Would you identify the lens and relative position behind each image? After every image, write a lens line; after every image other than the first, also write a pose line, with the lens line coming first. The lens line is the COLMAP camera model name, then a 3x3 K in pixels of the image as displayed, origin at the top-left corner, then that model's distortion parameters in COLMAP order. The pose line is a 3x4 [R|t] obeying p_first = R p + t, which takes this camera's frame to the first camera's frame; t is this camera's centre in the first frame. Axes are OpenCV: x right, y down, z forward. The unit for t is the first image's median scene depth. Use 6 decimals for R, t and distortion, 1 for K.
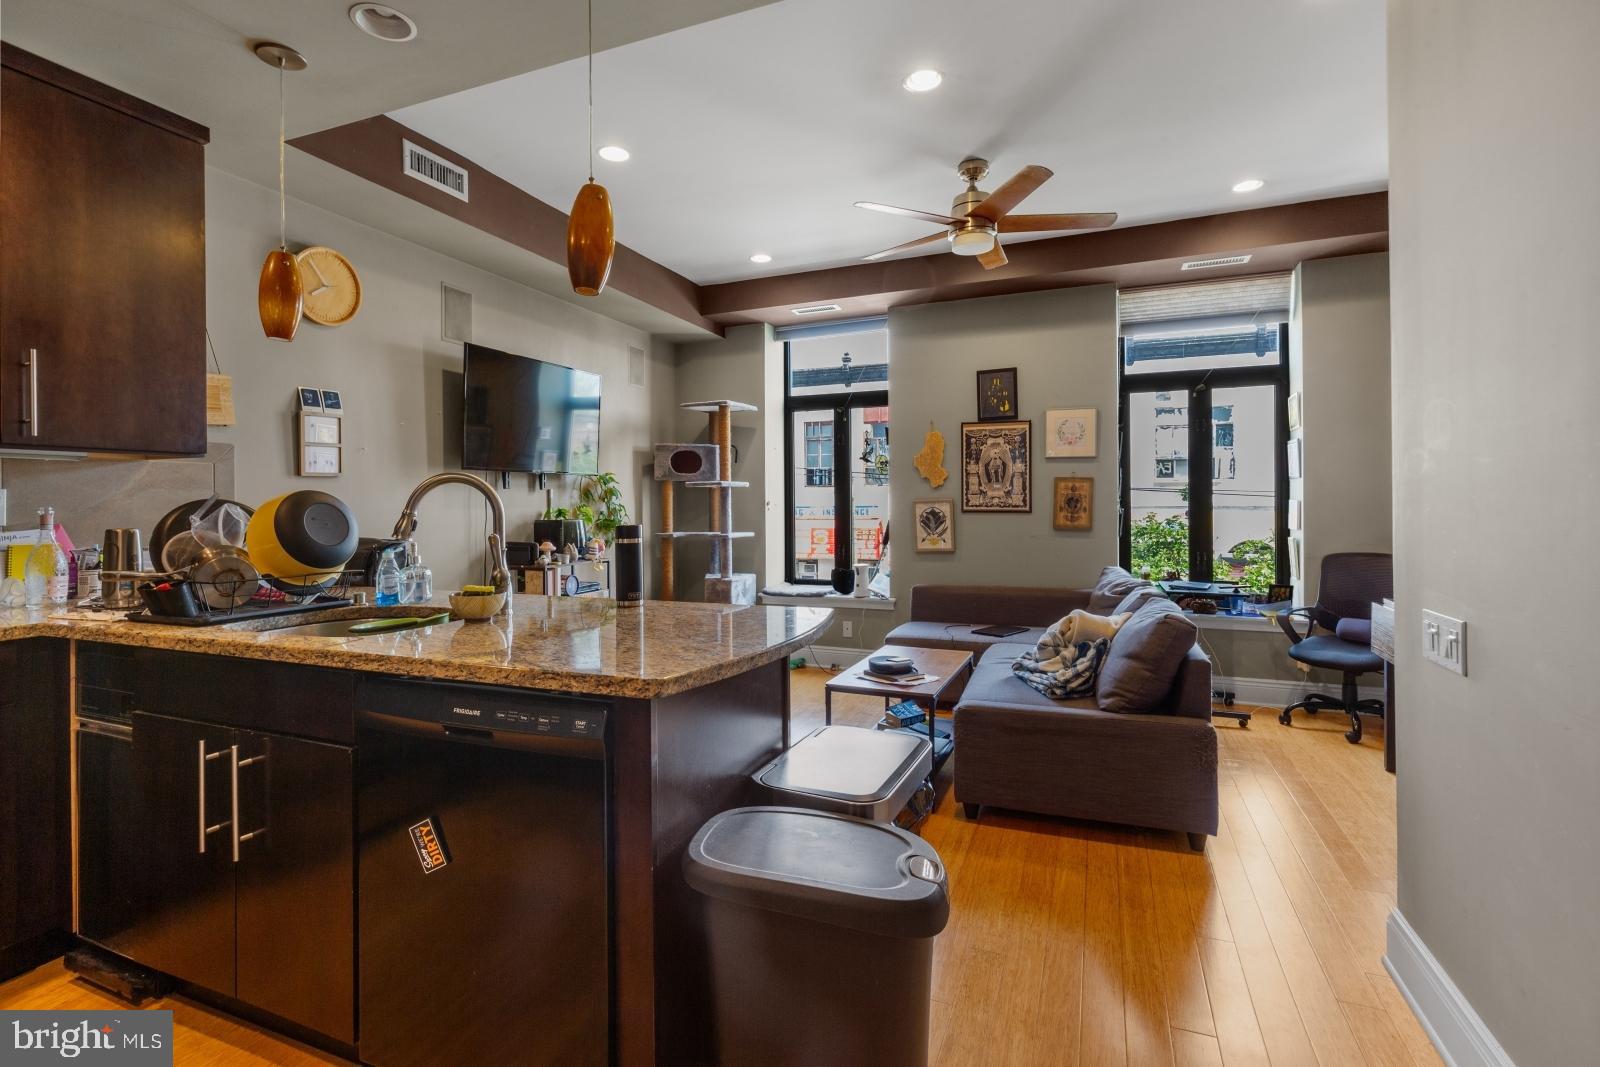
lens RADIAL K [[766.5, 0, 797.1], [0, 766.5, 498.3], [0, 0, 1]] dist [0.001467, -0.000417]
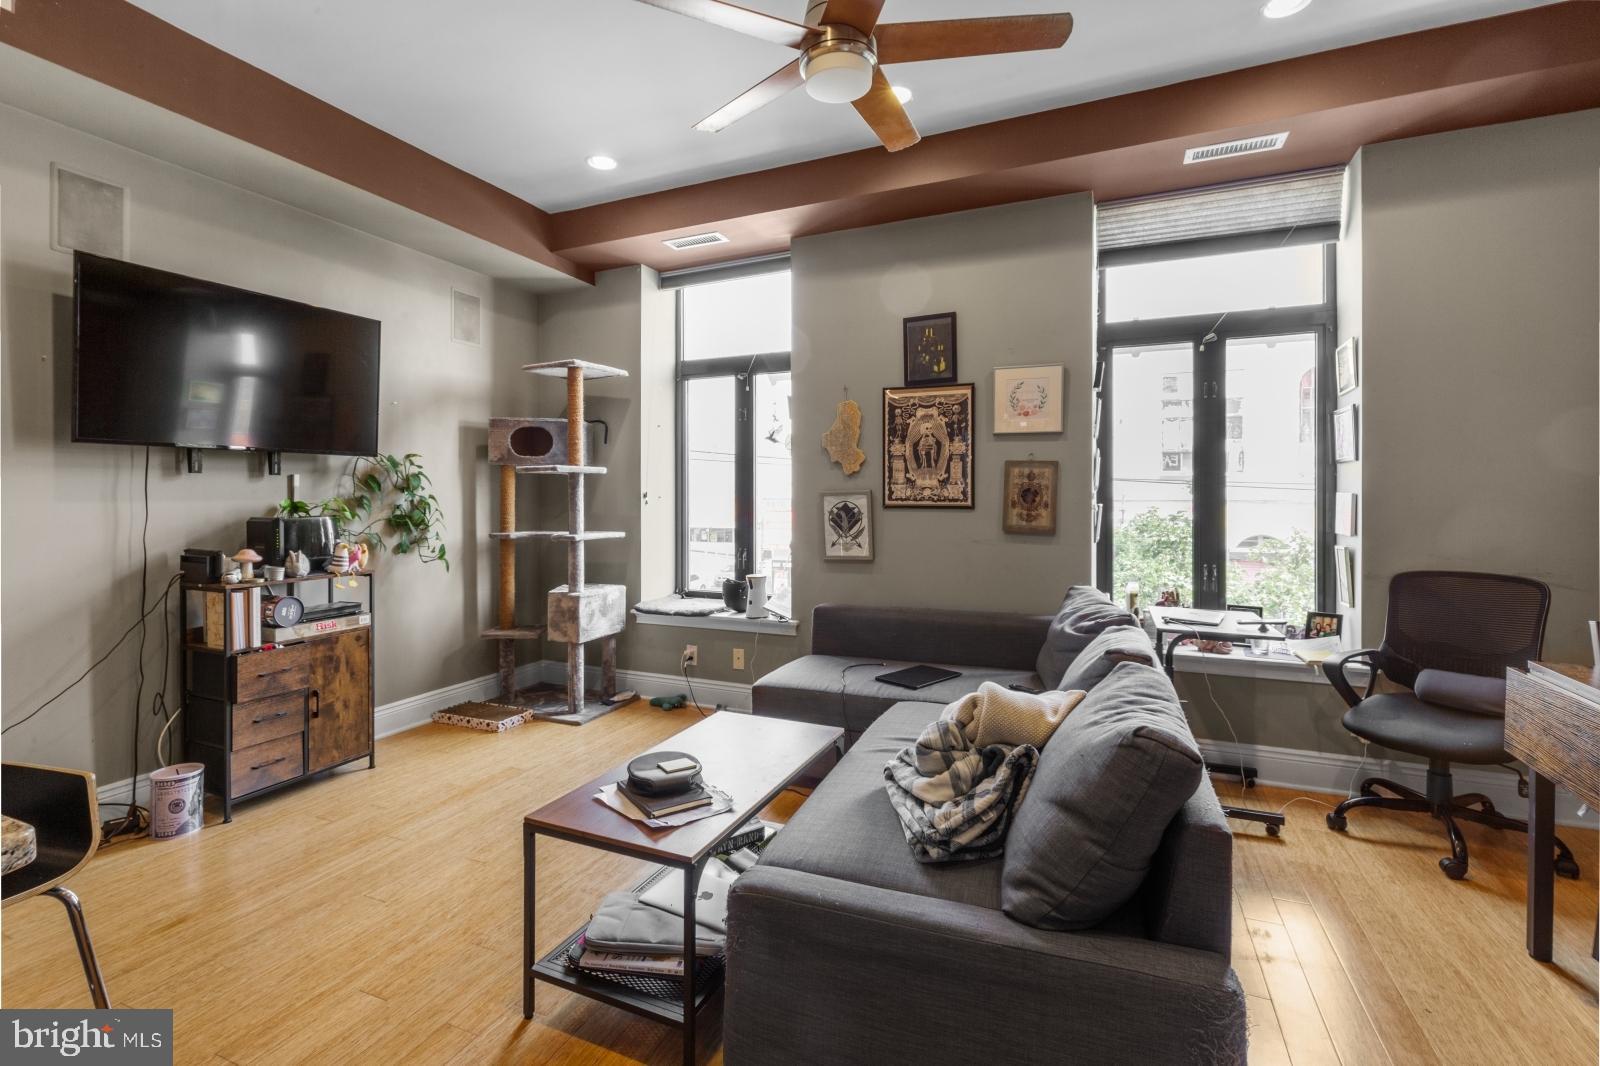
lens RADIAL K [[726.5, 0, 787.8], [0, 726.5, 495.6], [0, 0, 1]] dist [-0.000184, -0.000210]
pose [[0.999197, 0.003650, -0.039898, 0.222144], [-0.003365, 0.999968, 0.007189, 0.002023], [0.039923, -0.007048, 0.999178, 0.425876]]
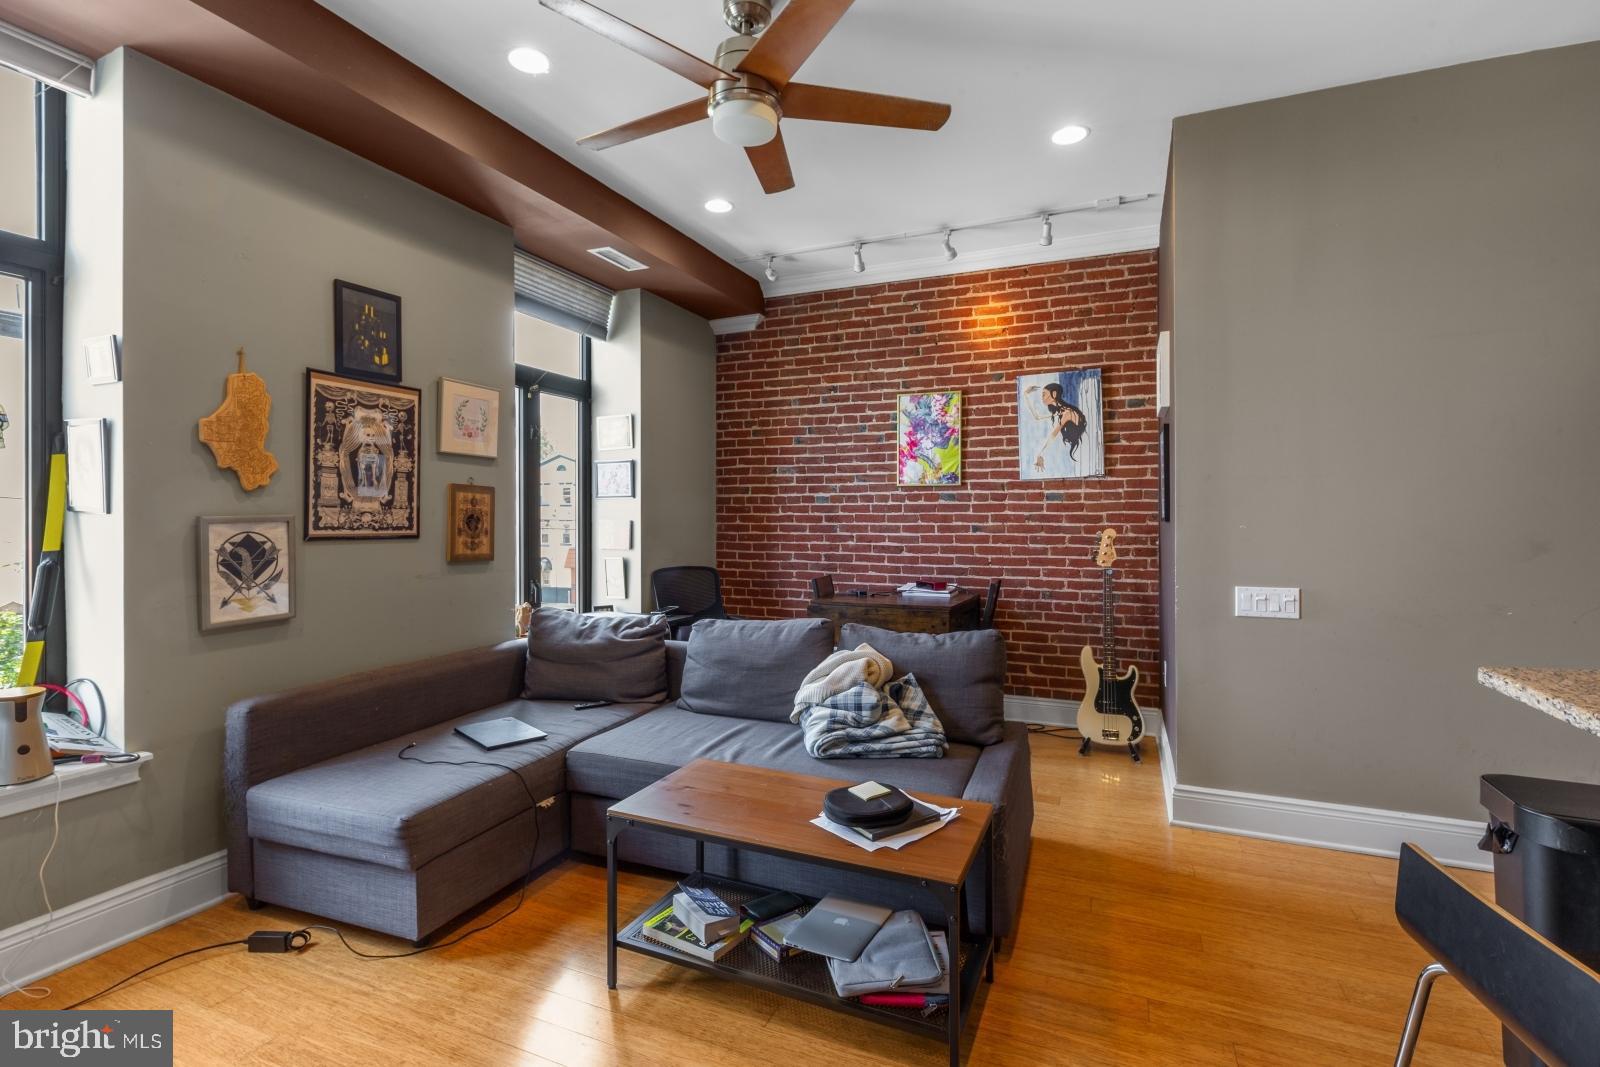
lens RADIAL K [[732.8, 0, 801.8], [0, 732.8, 524.1], [0, 0, 1]] dist [0.000631, 0.000334]
pose [[0.030088, -0.001793, 0.999546, -0.400283], [-0.007361, 0.999971, 0.002015, 0.005365], [-0.999520, -0.007418, 0.030073, 0.962561]]
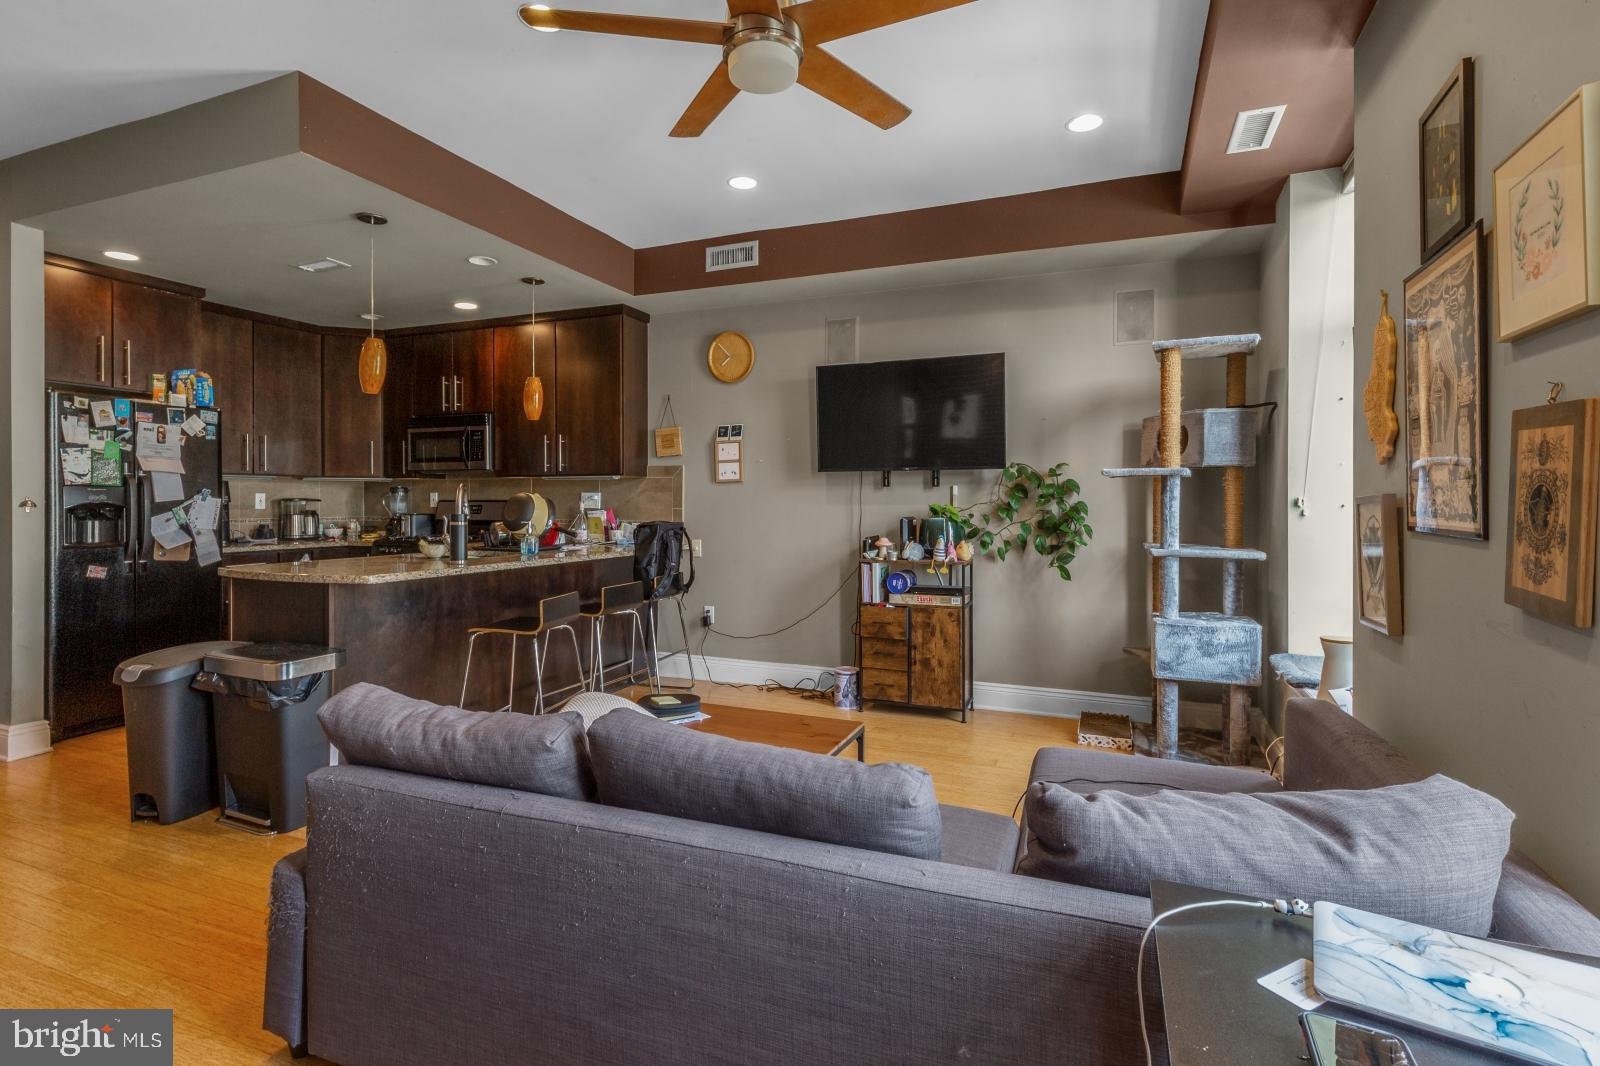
lens RADIAL K [[785.2, 0, 799.9], [0, 785.2, 504.5], [0, 0, 1]] dist [0.000965, -0.000308]
pose [[-0.016083, 0.010511, -0.999815, 0.862838], [0.004639, 0.999935, 0.010437, 0.000902], [0.999860, -0.004471, -0.016131, 1.063921]]
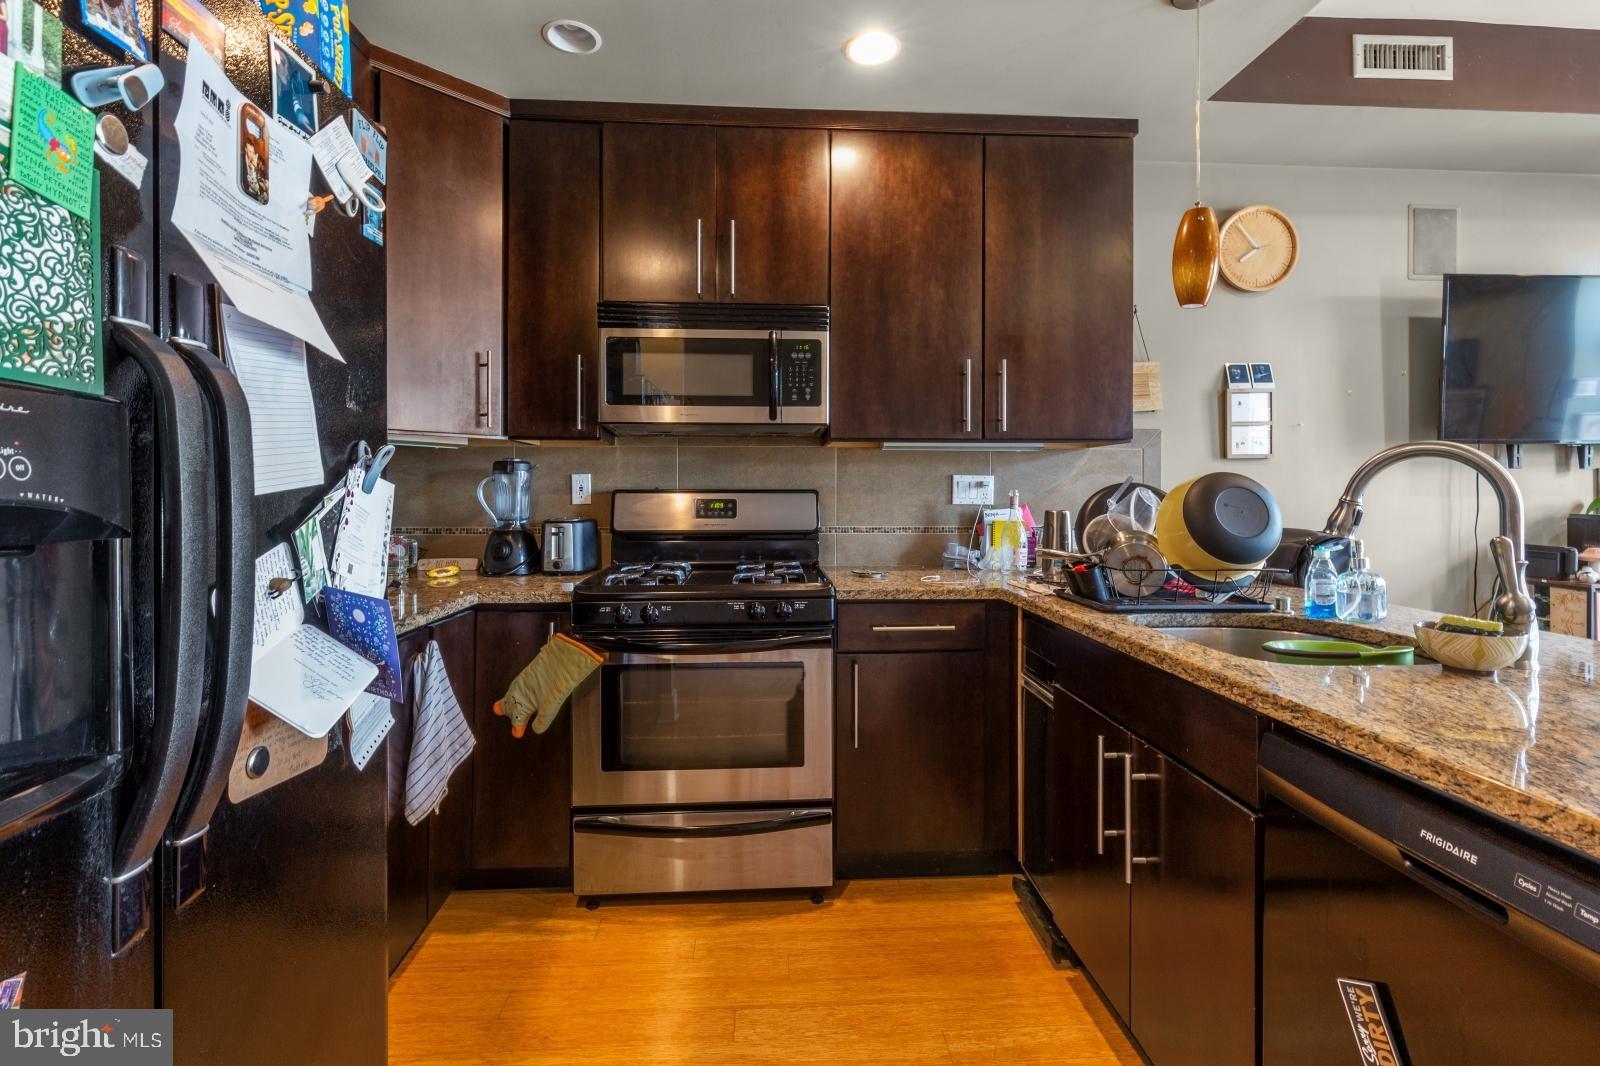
lens RADIAL K [[726.5, 0, 787.8], [0, 726.5, 495.6], [0, 0, 1]] dist [-0.000184, -0.000210]
pose [[0.416660, 0.011787, -0.908986, -0.055848], [0.002728, 0.999895, 0.014216, 0.001807], [0.909059, -0.008403, 0.416584, 0.124991]]
